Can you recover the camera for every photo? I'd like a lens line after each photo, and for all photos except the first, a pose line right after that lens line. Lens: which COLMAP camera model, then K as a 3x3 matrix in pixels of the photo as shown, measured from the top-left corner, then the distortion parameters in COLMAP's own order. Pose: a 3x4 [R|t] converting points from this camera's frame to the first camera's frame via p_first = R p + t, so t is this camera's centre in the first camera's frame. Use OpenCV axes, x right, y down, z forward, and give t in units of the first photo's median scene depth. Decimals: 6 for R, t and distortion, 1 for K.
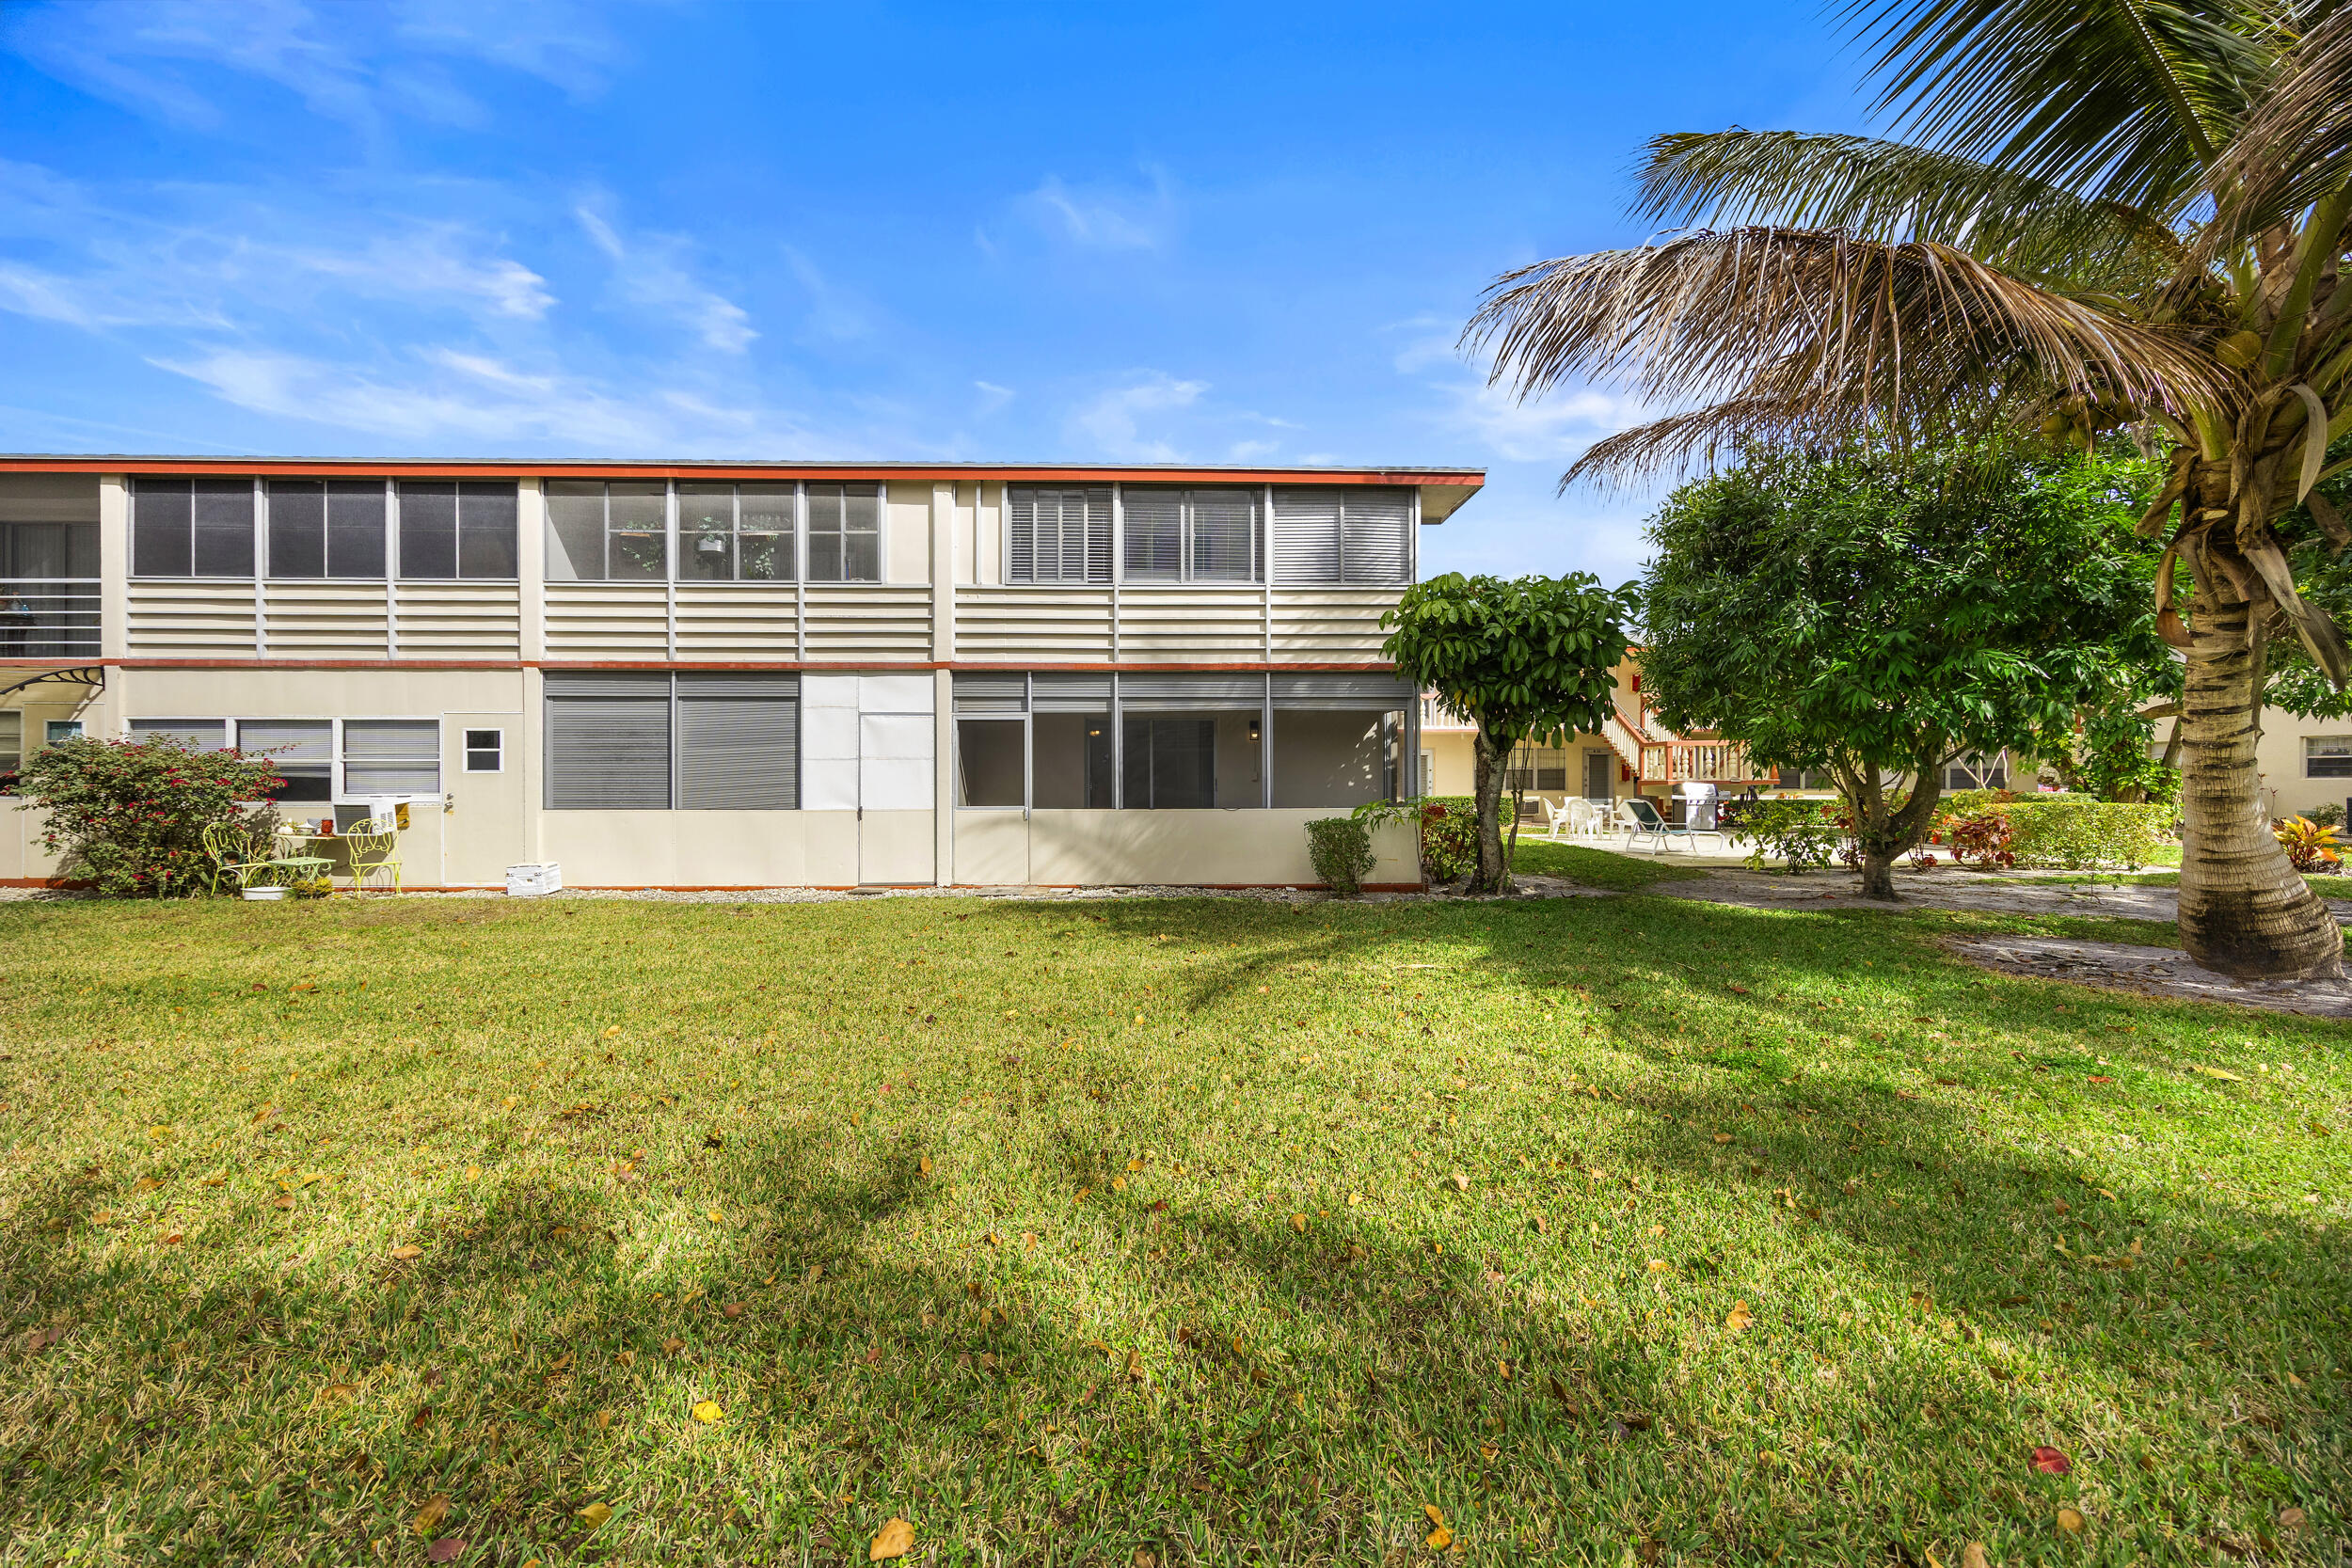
lens RADIAL K [[897.8, 0, 1177.8], [0, 897.8, 782.9], [0, 0, 1]] dist [0.002073, 0.000202]
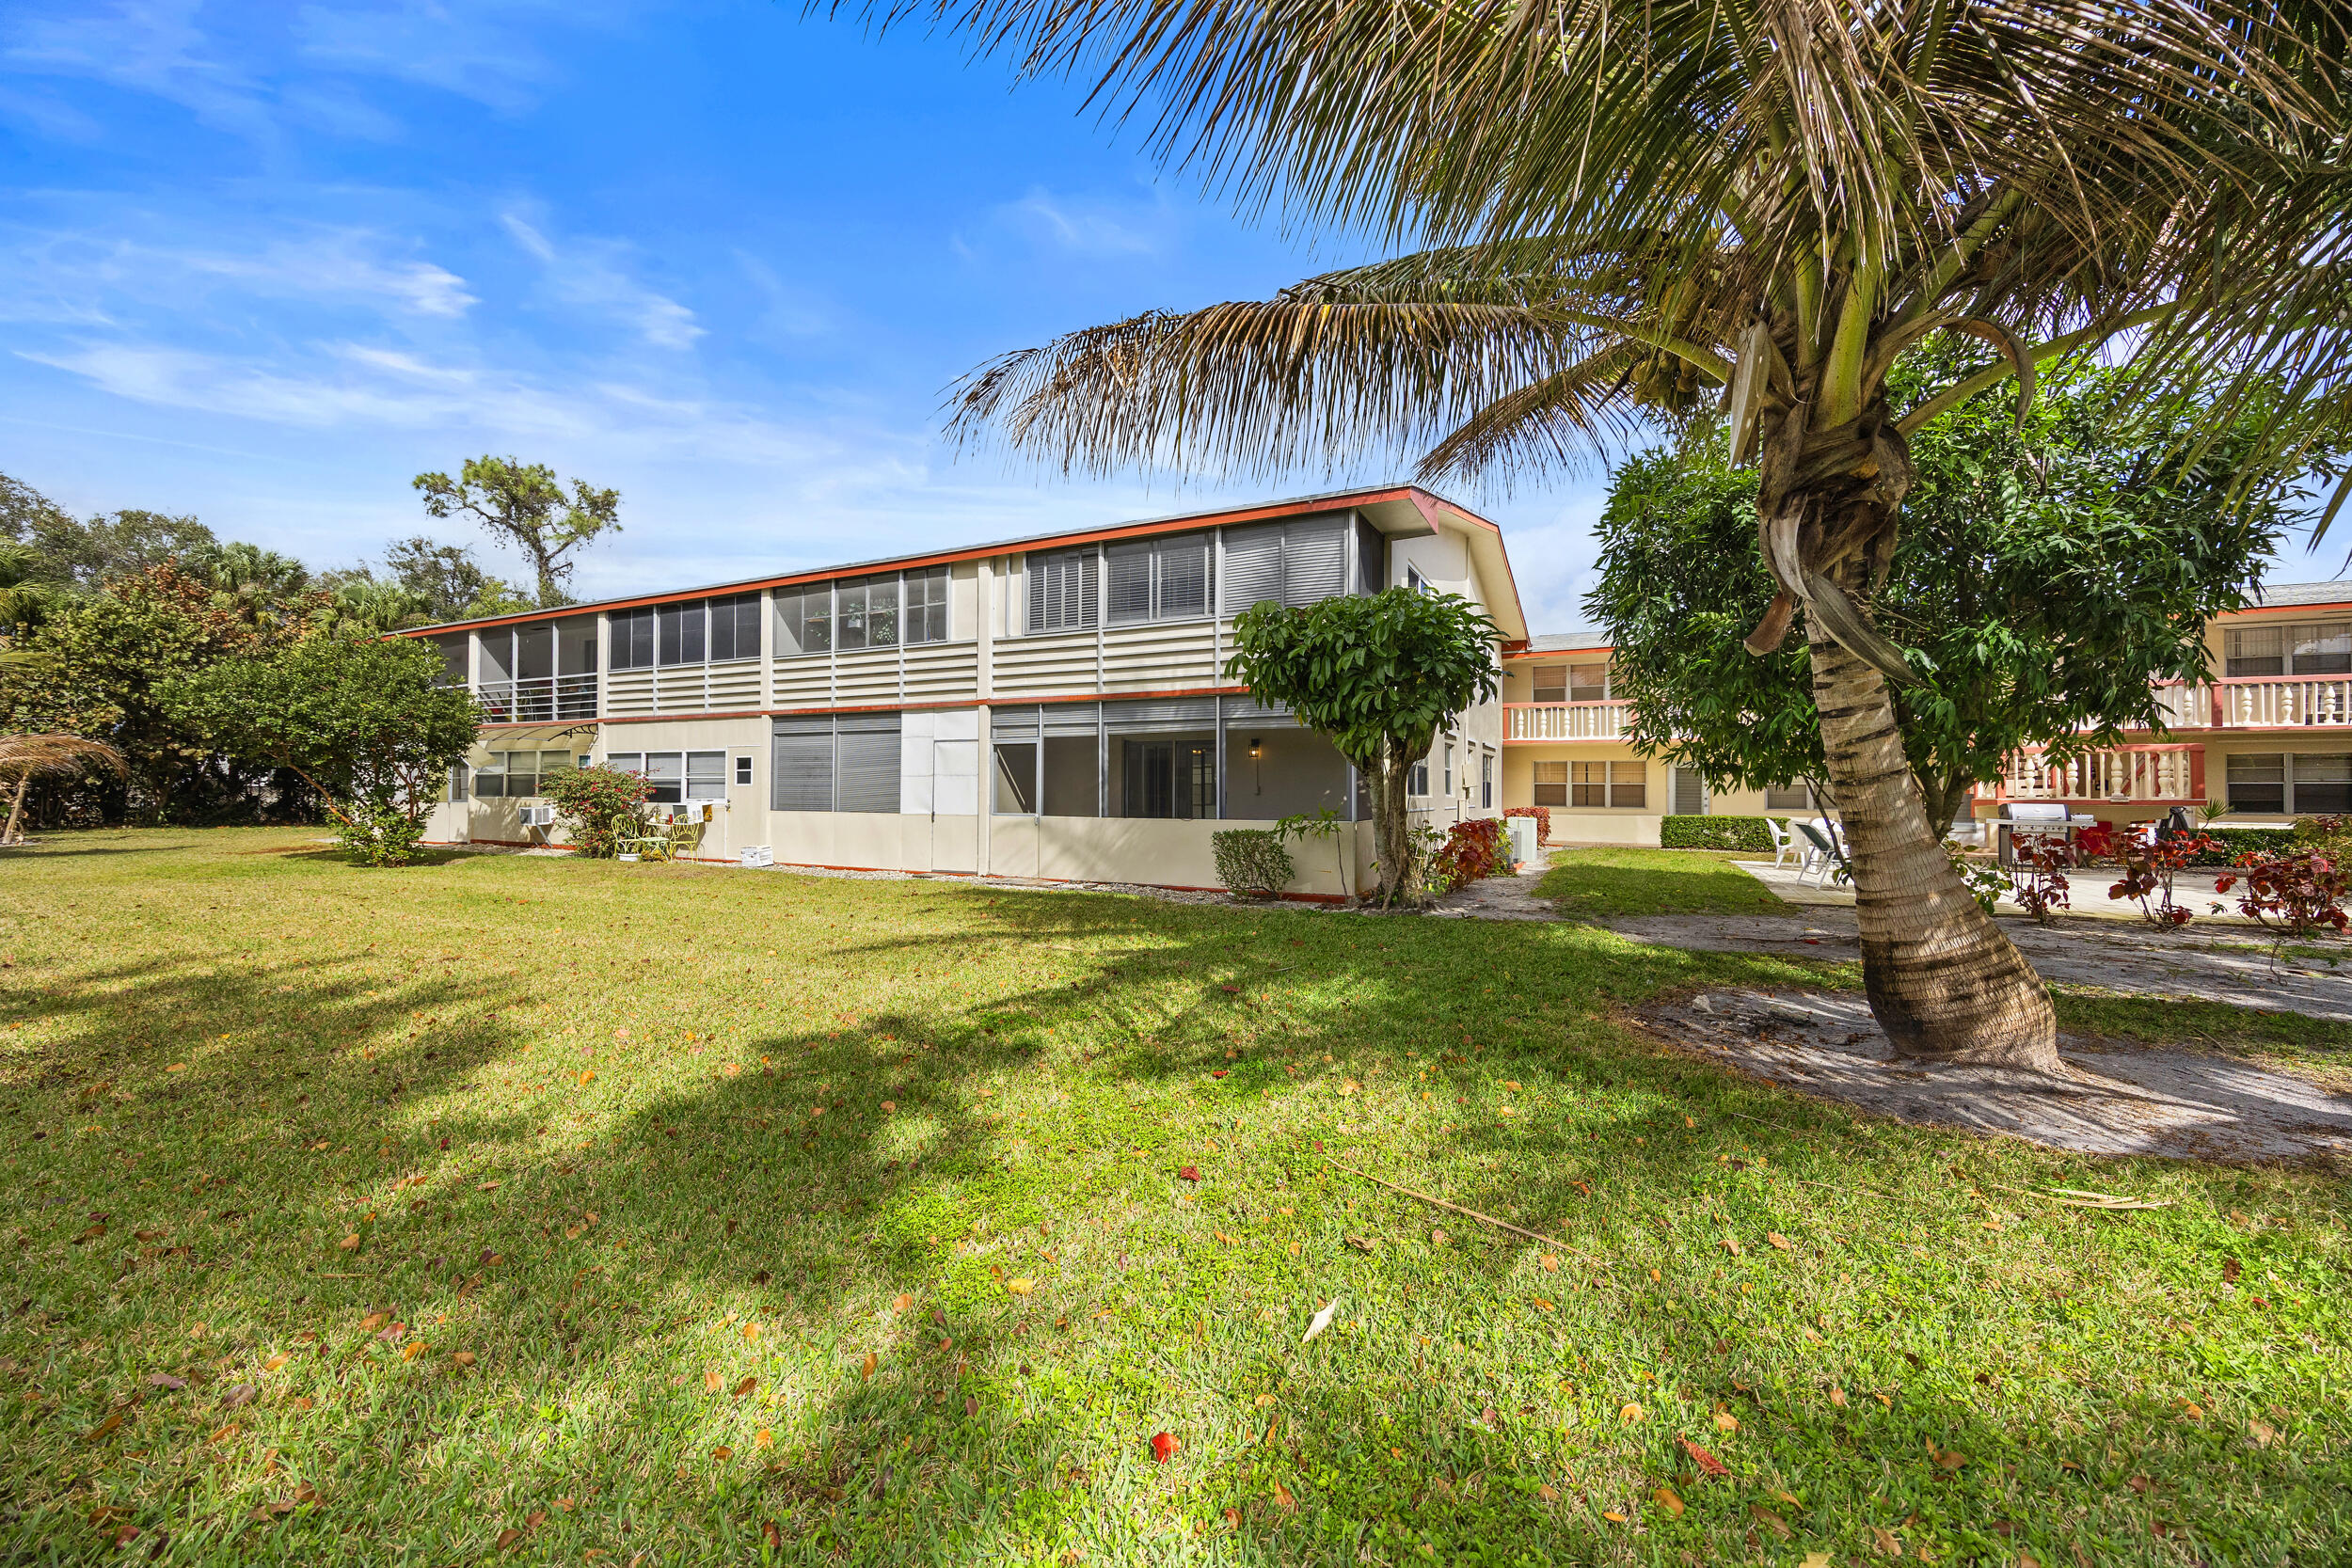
lens RADIAL K [[884.2, 0, 1180.0], [0, 884.2, 784.2], [0, 0, 1]] dist [-0.001568, -0.000006]
pose [[0.885494, 0.001922, -0.464647, 0.570595], [-0.008501, 0.999891, -0.012064, -0.001358], [0.464573, 0.014633, 0.885414, 0.019300]]
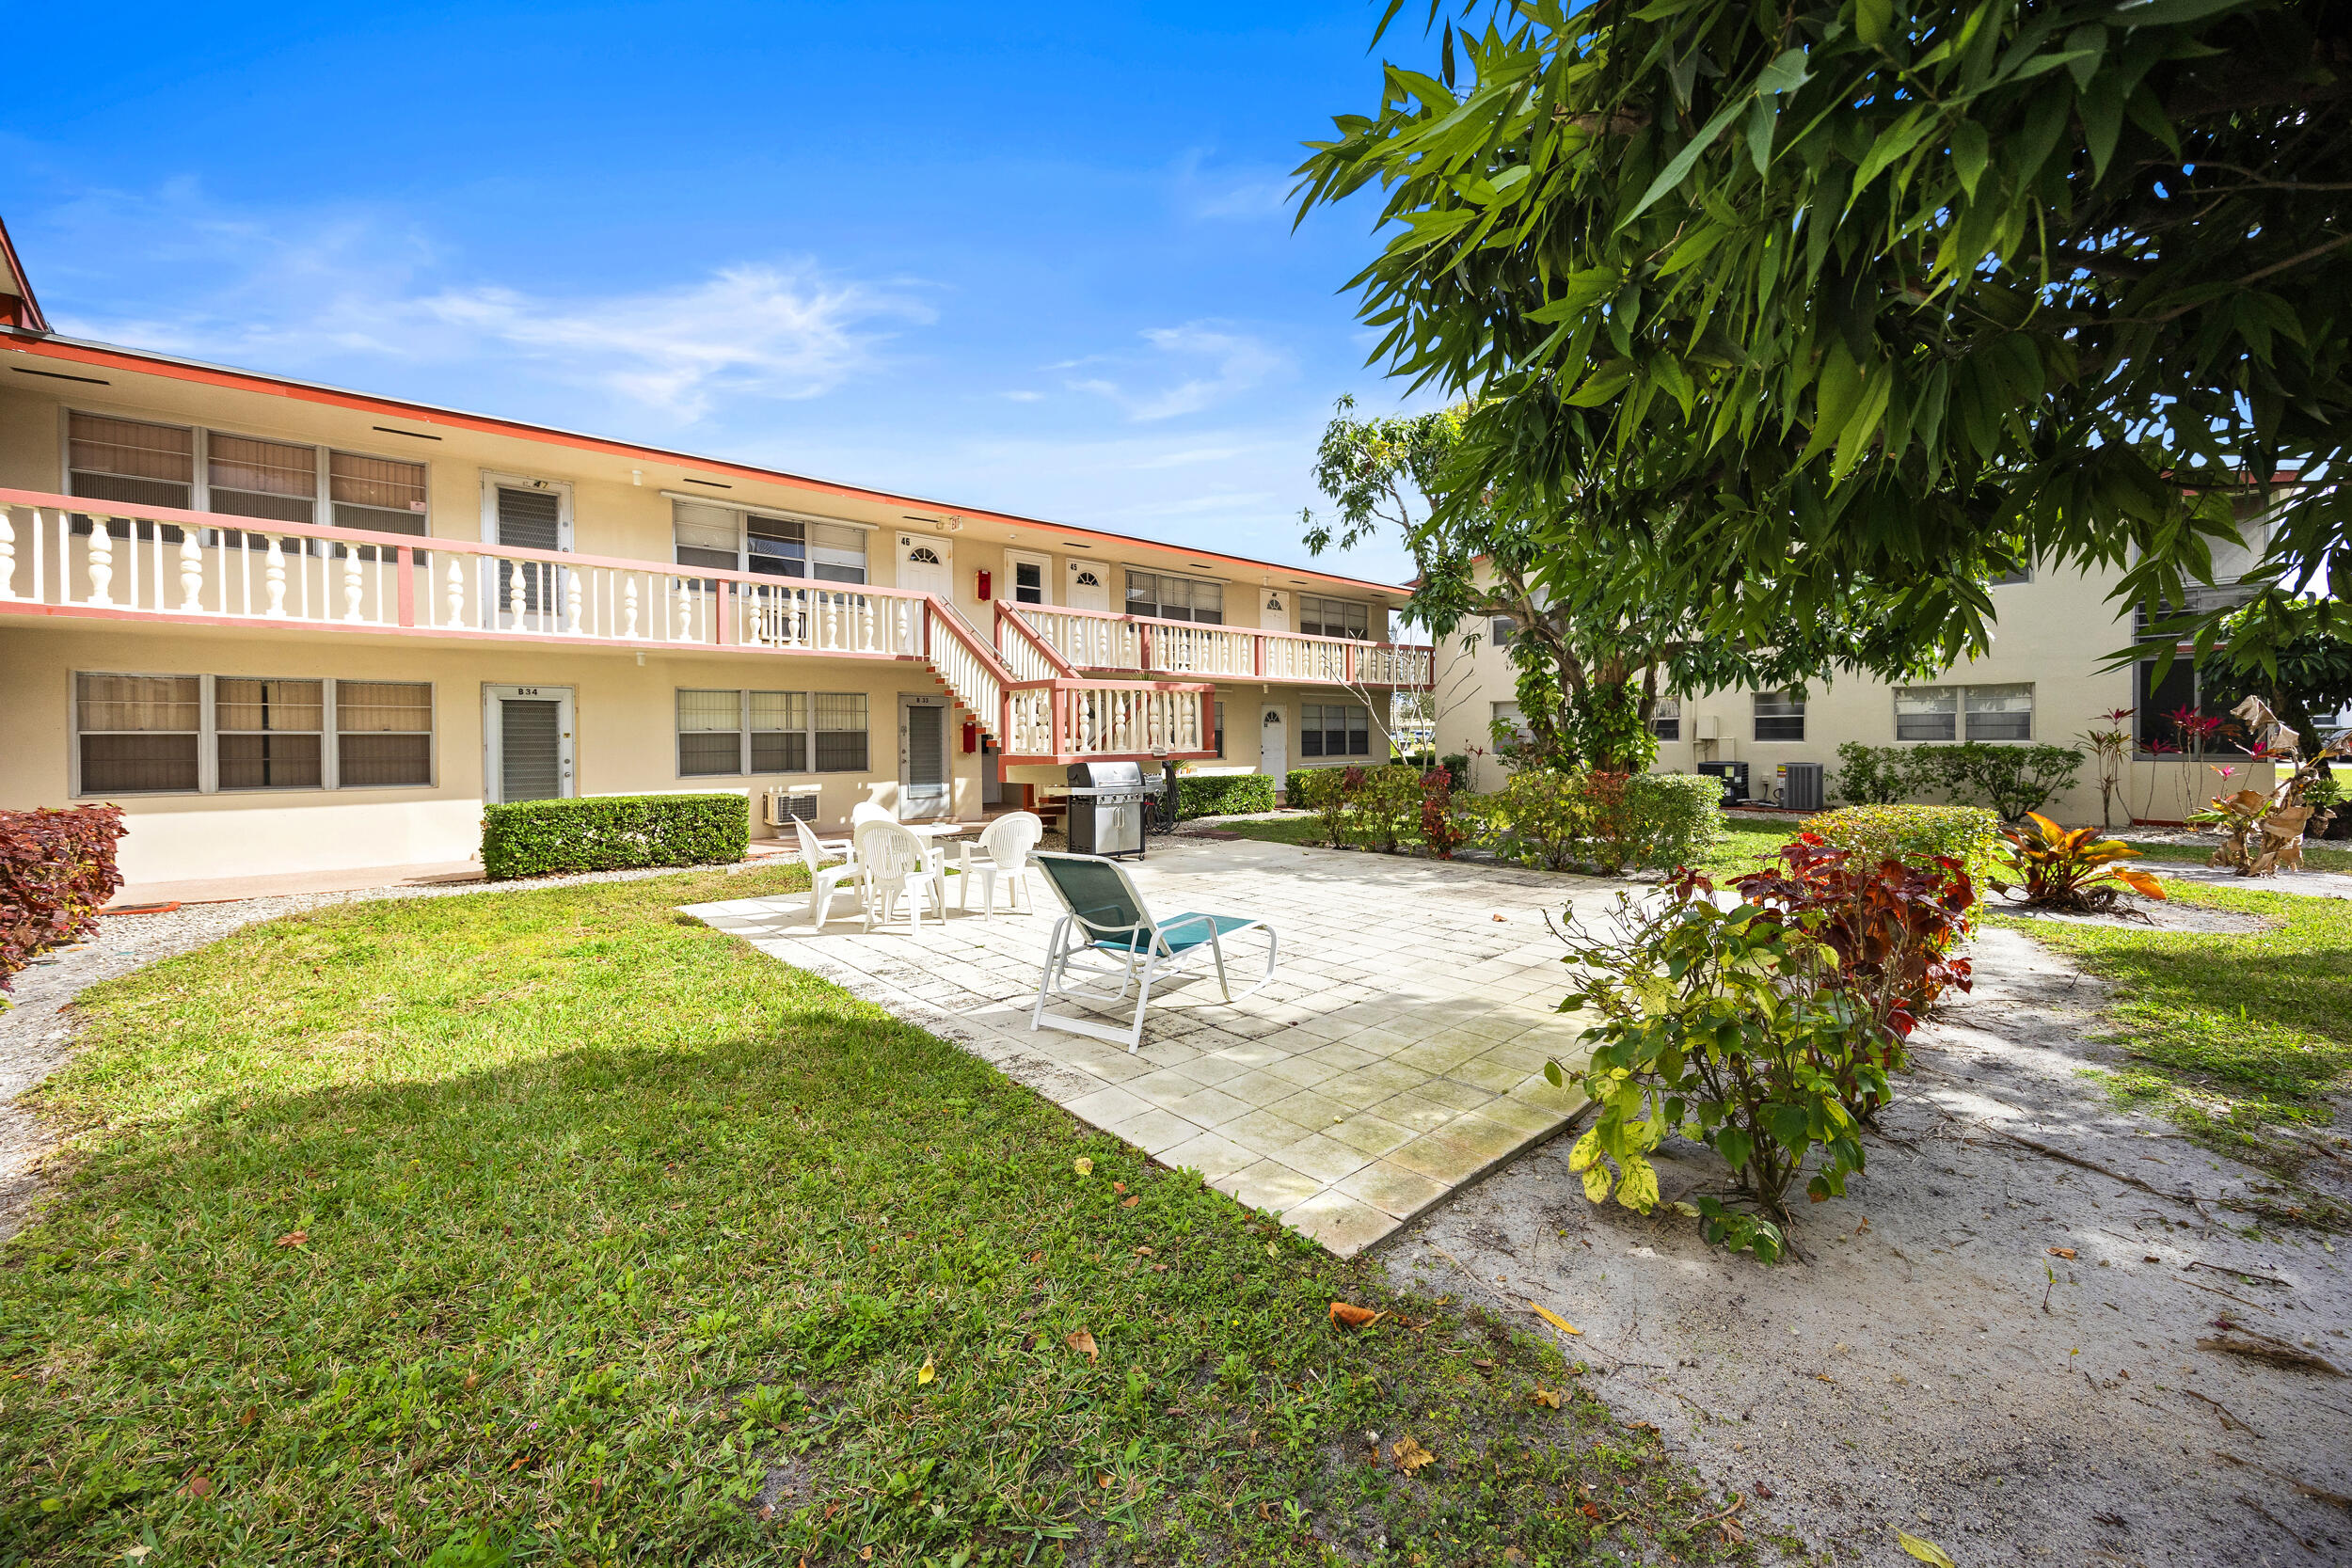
lens RADIAL K [[897.8, 0, 1177.8], [0, 897.8, 782.9], [0, 0, 1]] dist [0.002073, 0.000202]
pose [[0.752769, -0.034598, 0.657375, 0.540646], [0.007489, 0.999003, 0.044002, -0.018742], [-0.658242, -0.028200, 0.752278, 1.178601]]
